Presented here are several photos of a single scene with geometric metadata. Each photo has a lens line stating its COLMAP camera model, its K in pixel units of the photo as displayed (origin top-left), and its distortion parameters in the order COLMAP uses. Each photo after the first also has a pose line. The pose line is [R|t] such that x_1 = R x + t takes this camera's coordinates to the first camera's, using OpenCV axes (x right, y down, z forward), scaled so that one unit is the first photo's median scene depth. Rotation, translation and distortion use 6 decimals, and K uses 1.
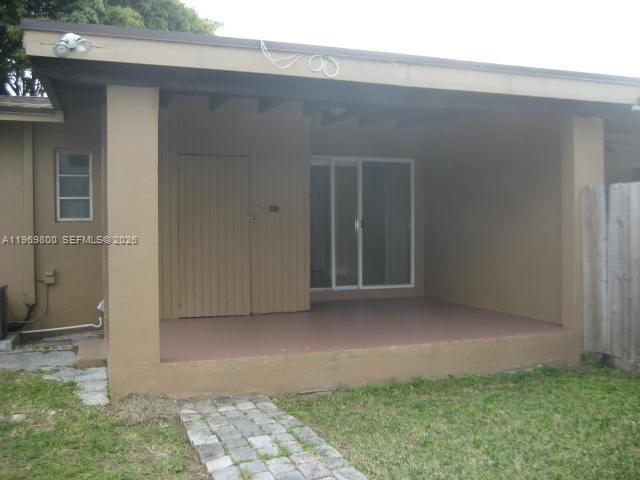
lens RADIAL K [[659.9, 0, 321.6], [0, 659.9, 239.7], [0, 0, 1]] dist [-0.057266, 0.000000]
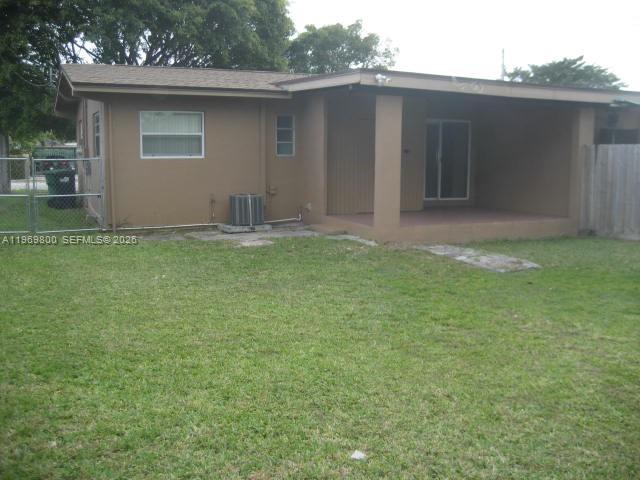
lens RADIAL K [[659.9, 0, 318.7], [0, 659.9, 239.7], [0, 0, 1]] dist [-0.057266, 0.000000]
pose [[0.995642, 0.002263, 0.093229, -0.576717], [-0.012296, 0.994164, 0.107180, 0.000585], [-0.092443, -0.107859, 0.989859, -0.900147]]
